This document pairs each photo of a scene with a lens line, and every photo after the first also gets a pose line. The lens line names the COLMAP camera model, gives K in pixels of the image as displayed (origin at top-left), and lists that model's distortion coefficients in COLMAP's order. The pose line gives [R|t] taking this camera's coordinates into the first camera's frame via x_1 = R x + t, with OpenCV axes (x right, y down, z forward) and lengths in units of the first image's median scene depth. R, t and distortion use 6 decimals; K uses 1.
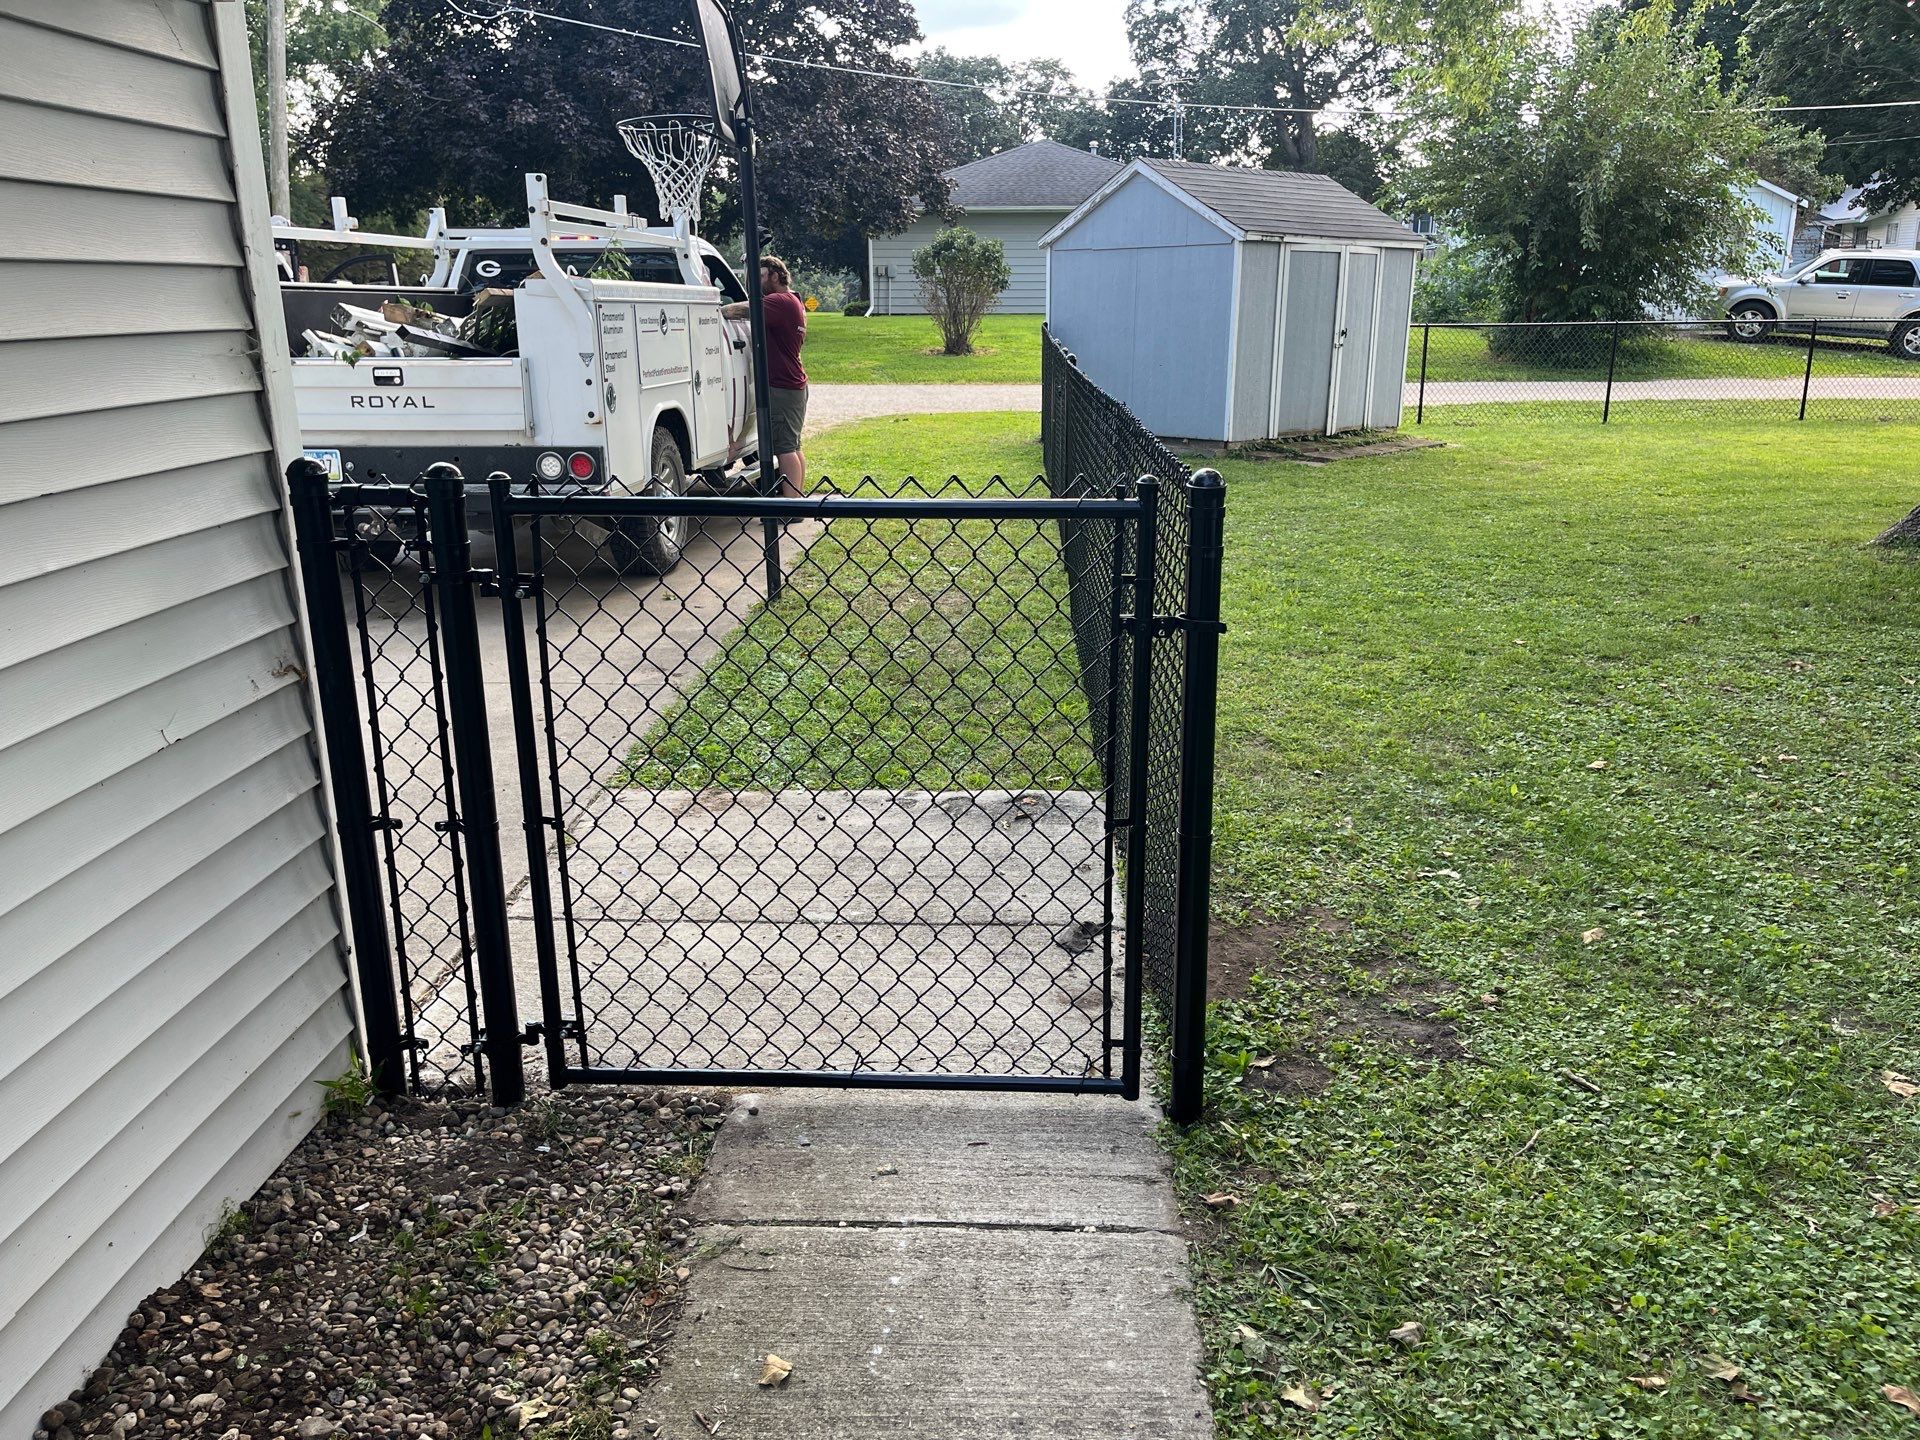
lens RADIAL K [[1439.4, 0, 966.6], [0, 1439.4, 726.2], [0, 0, 1]] dist [0.056217, -0.094058]
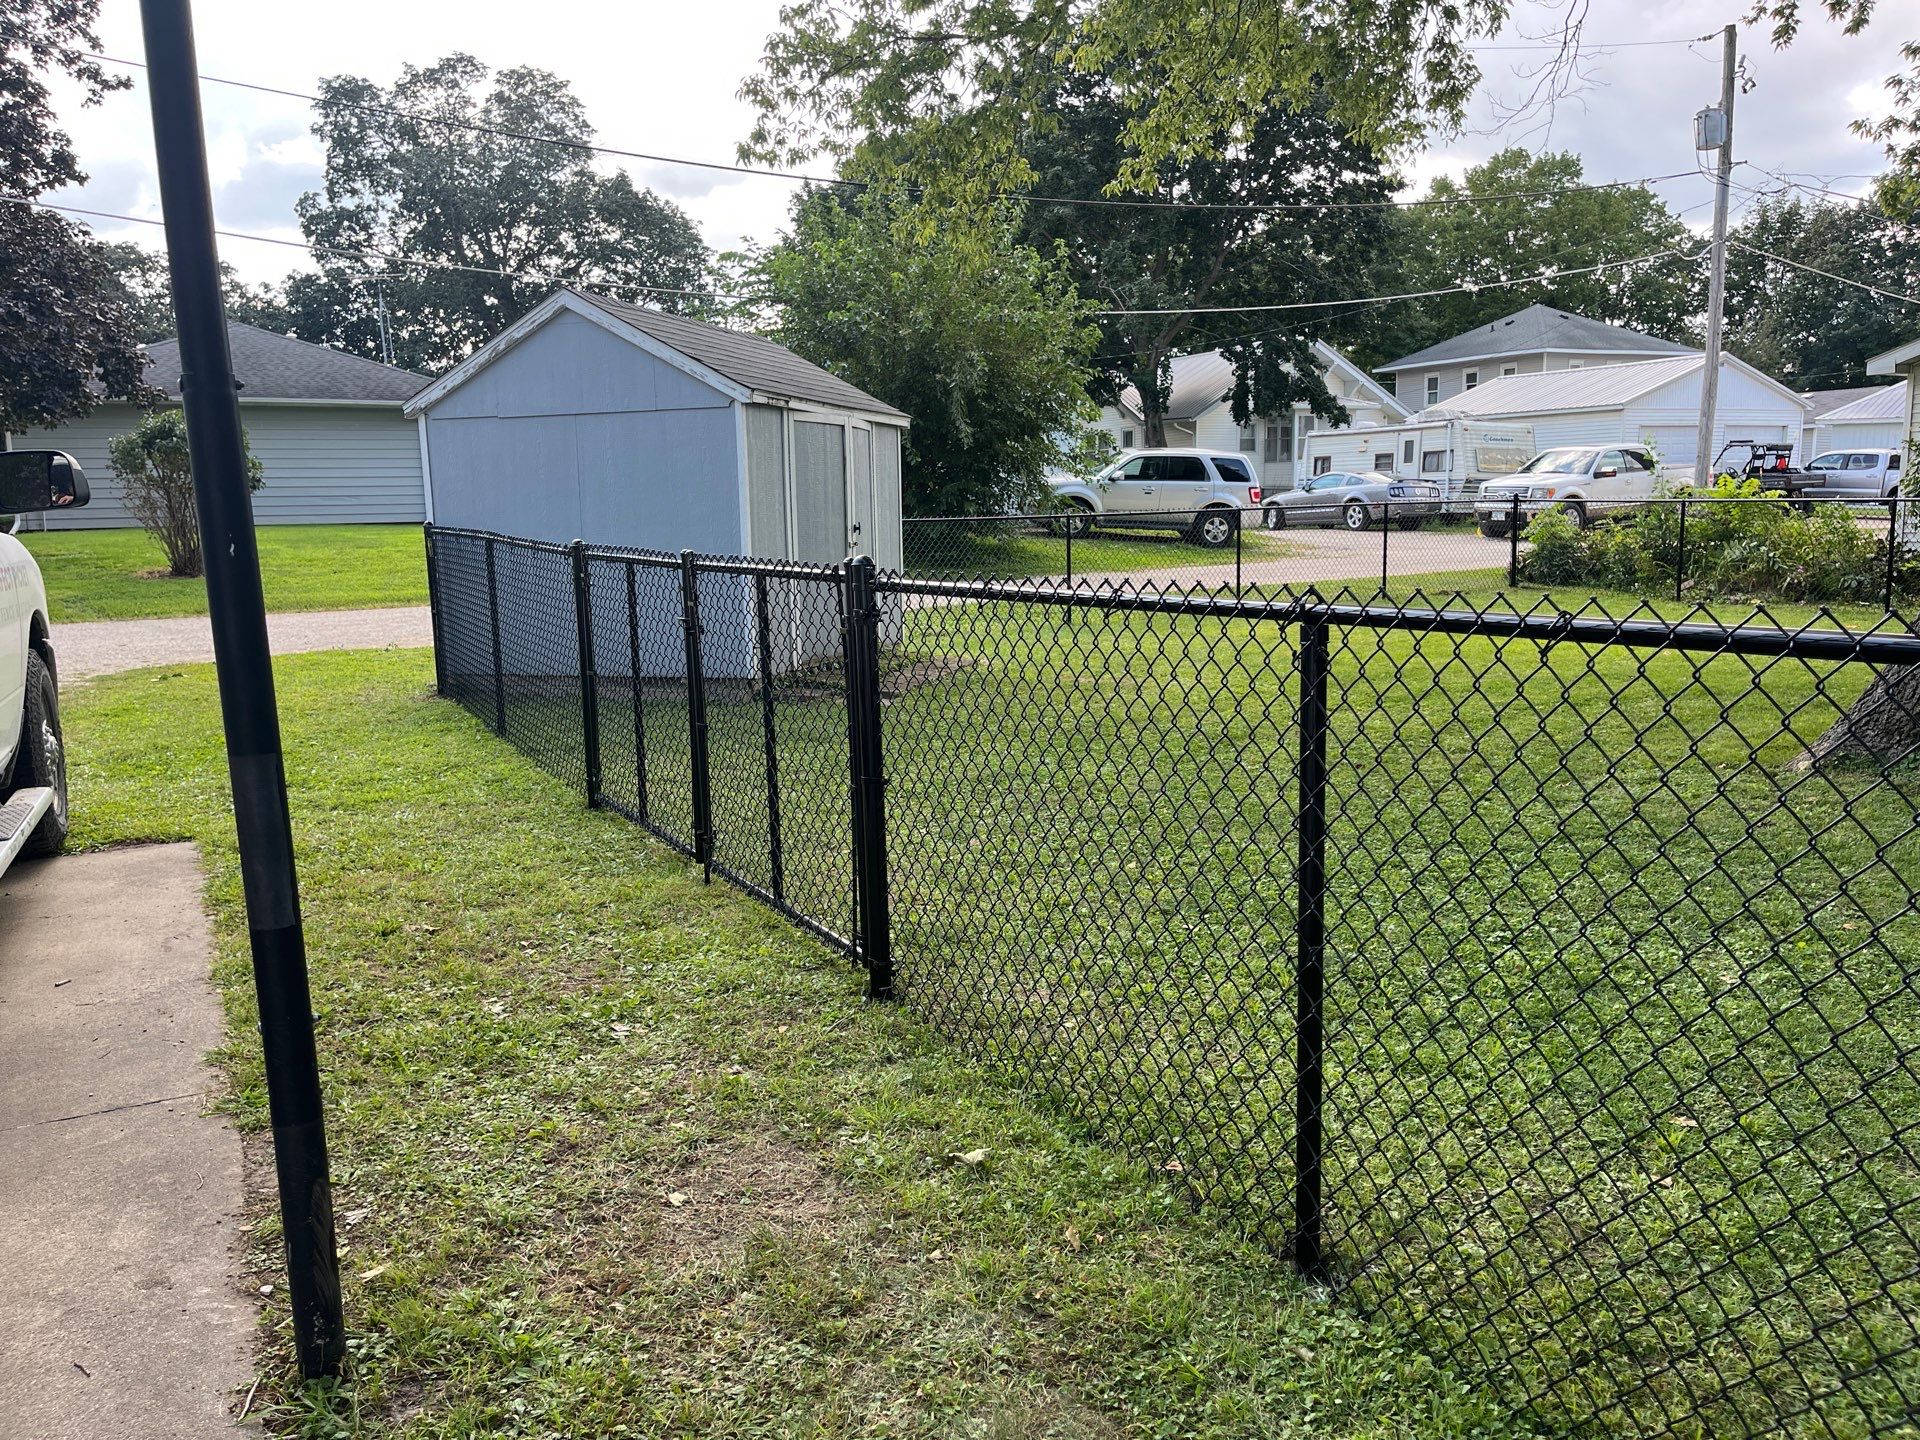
lens RADIAL K [[1439.4, 0, 972.7], [0, 1439.4, 724.8], [0, 0, 1]] dist [0.056217, -0.094058]
pose [[0.855849, -0.090597, 0.509230, -0.047372], [0.161779, 0.982030, -0.097185, -0.047144], [-0.491275, 0.165558, 0.855126, 0.185597]]
